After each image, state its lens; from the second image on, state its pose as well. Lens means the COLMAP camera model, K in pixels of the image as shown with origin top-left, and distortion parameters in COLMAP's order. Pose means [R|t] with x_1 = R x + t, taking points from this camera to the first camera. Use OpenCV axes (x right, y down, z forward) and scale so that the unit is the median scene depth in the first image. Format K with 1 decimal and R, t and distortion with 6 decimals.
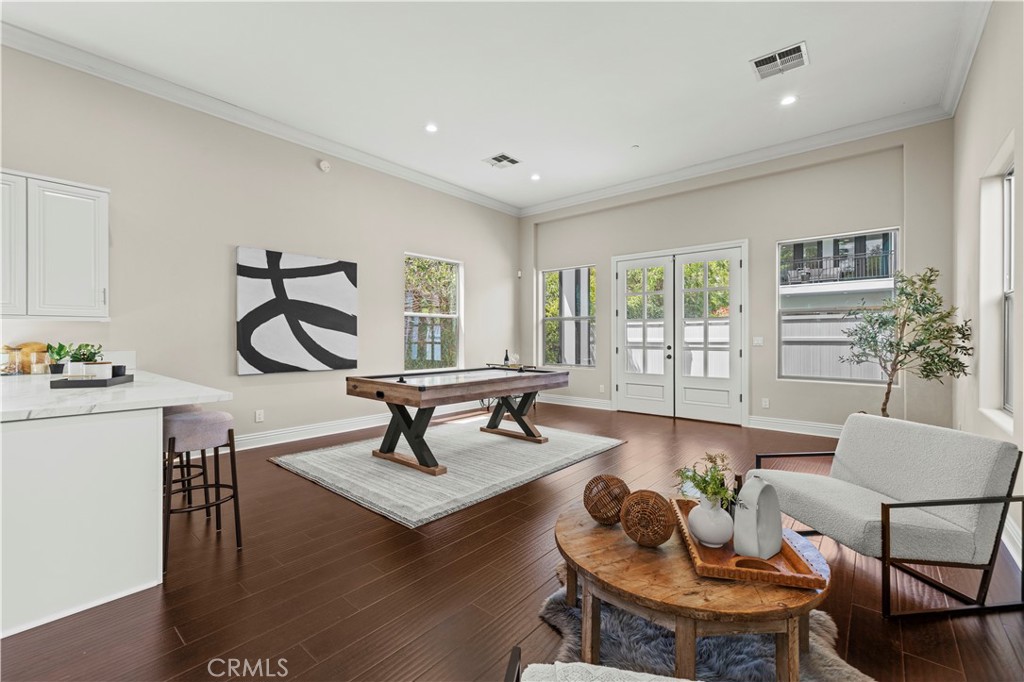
lens RADIAL K [[435.8, 0, 508.9], [0, 435.8, 337.4], [0, 0, 1]] dist [0.003912, -0.000484]
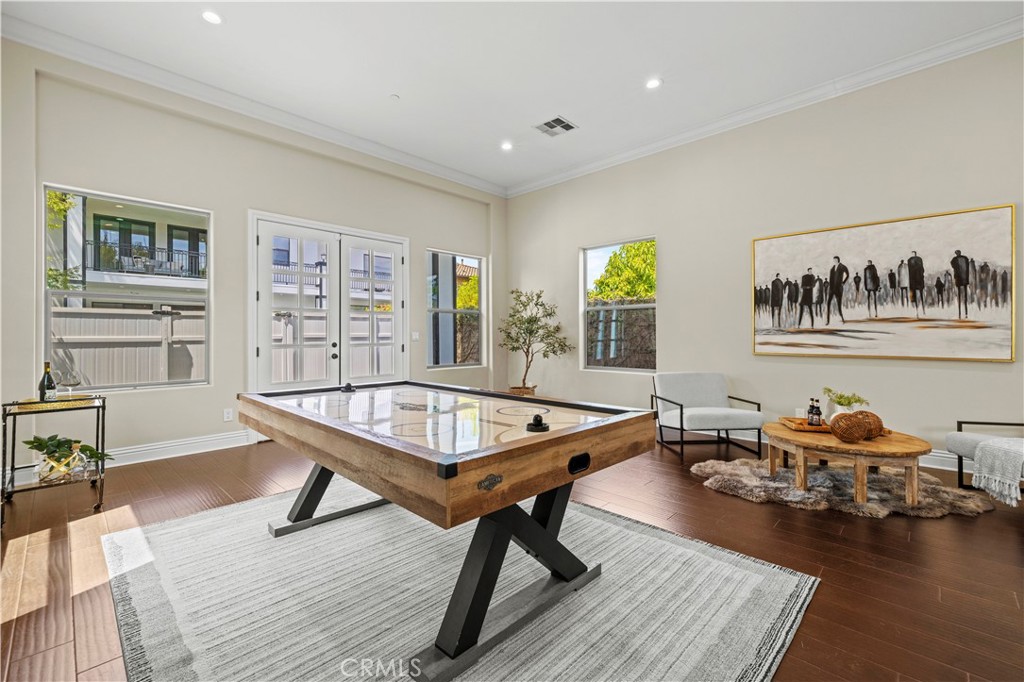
lens RADIAL K [[435.8, 0, 508.6], [0, 435.8, 330.2], [0, 0, 1]] dist [0.003912, -0.000484]
pose [[0.069349, 0.007338, 0.997565, -0.510373], [0.007677, 0.999939, -0.007889, 0.005179], [-0.997563, 0.008205, 0.069288, 0.742663]]
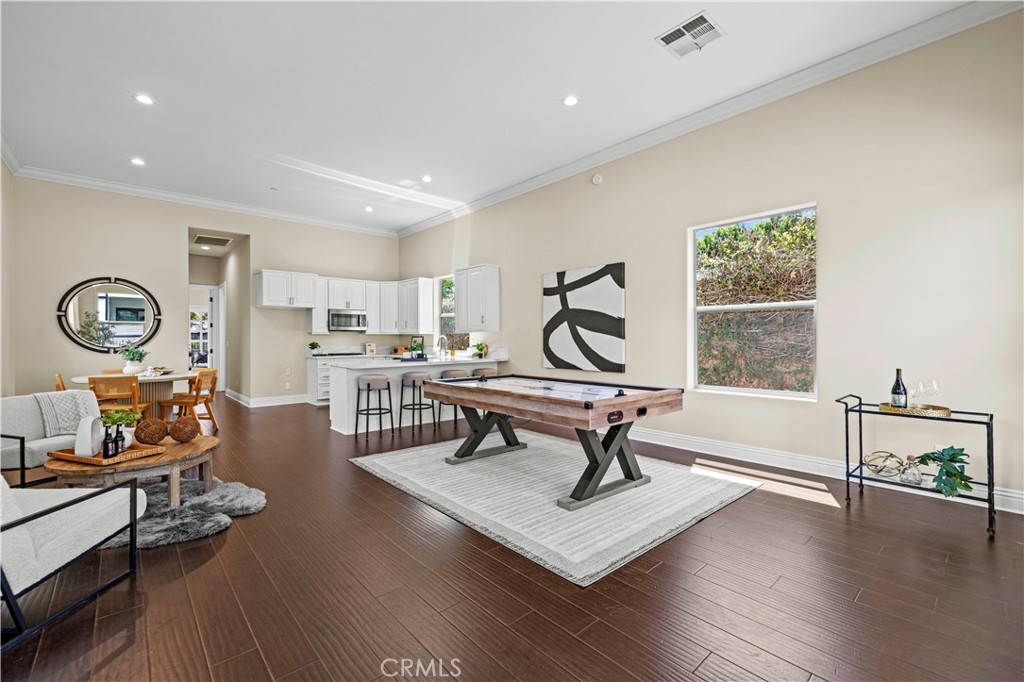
lens RADIAL K [[435.8, 0, 505.0], [0, 435.8, 337.4], [0, 0, 1]] dist [0.003912, -0.000484]
pose [[-0.138118, -0.005115, -0.990403, 0.651955], [0.002535, 0.999982, -0.005518, -0.001956], [0.990413, -0.003273, -0.138102, 0.909085]]
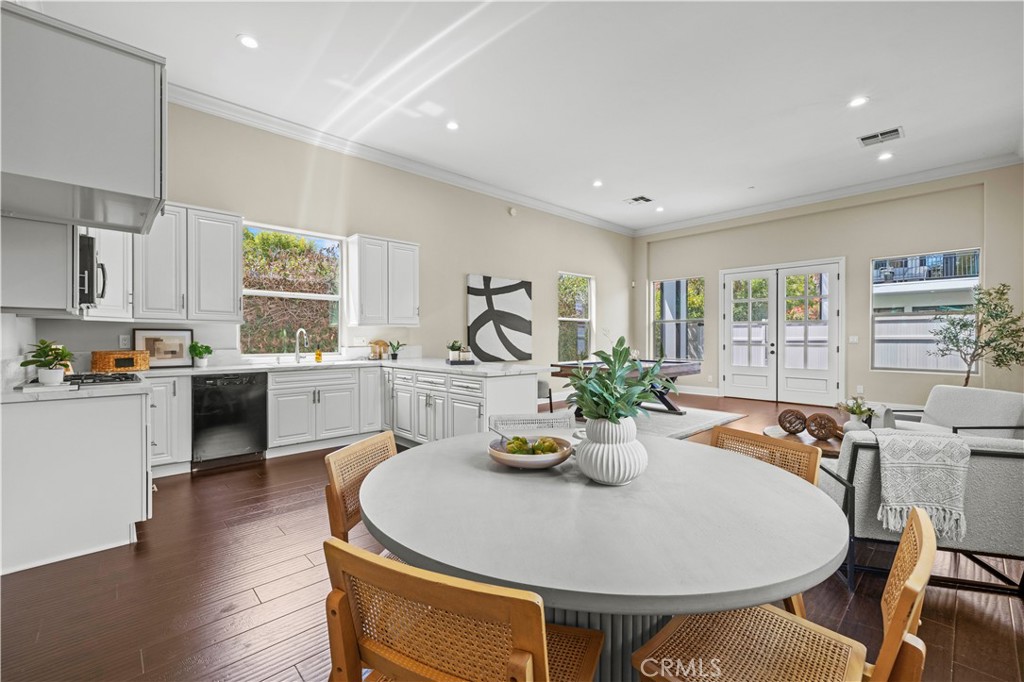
lens RADIAL K [[435.8, 0, 507.2], [0, 435.8, 341.5], [0, 0, 1]] dist [0.003912, -0.000484]
pose [[0.993427, -0.000456, -0.114466, -0.279043], [0.001637, 0.999946, 0.010226, 0.000086], [0.114455, -0.010346, 0.993375, -0.363316]]
